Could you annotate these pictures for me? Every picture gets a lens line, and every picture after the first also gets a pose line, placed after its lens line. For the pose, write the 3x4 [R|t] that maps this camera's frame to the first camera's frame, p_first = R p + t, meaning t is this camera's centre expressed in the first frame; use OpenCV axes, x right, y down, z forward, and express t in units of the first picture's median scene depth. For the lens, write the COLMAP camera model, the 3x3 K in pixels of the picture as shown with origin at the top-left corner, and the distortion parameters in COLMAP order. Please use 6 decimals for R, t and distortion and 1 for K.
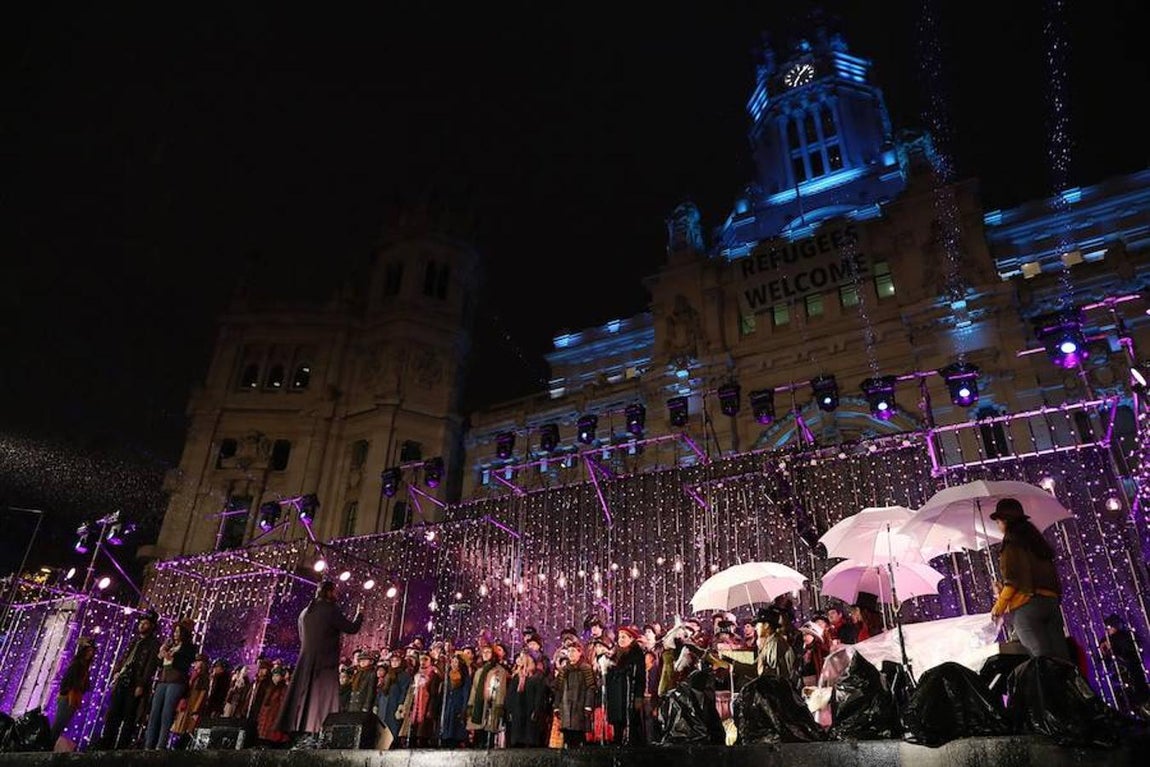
lens RADIAL K [[807.9, 0, 575.0], [0, 807.9, 383.5], [0, 0, 1]] dist [-0.074491, 0.000528]
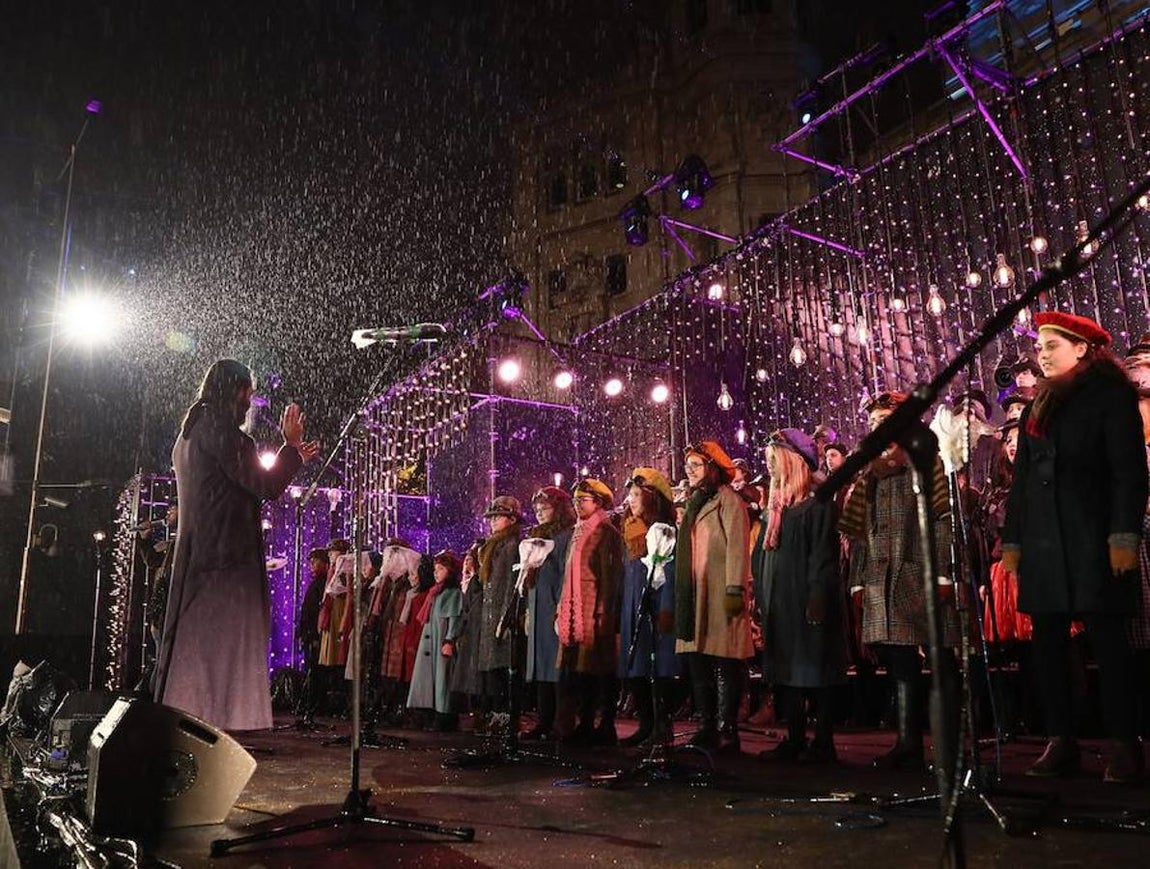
lens RADIAL K [[1024.3, 0, 575.0], [0, 1024.3, 434.5], [0, 0, 1]] dist [-0.074942, 0.000619]
pose [[0.891533, -0.162625, -0.422756, 0.031193], [0.271777, 0.938710, 0.212038, 0.112767], [0.362363, -0.303934, 0.881089, 0.302744]]
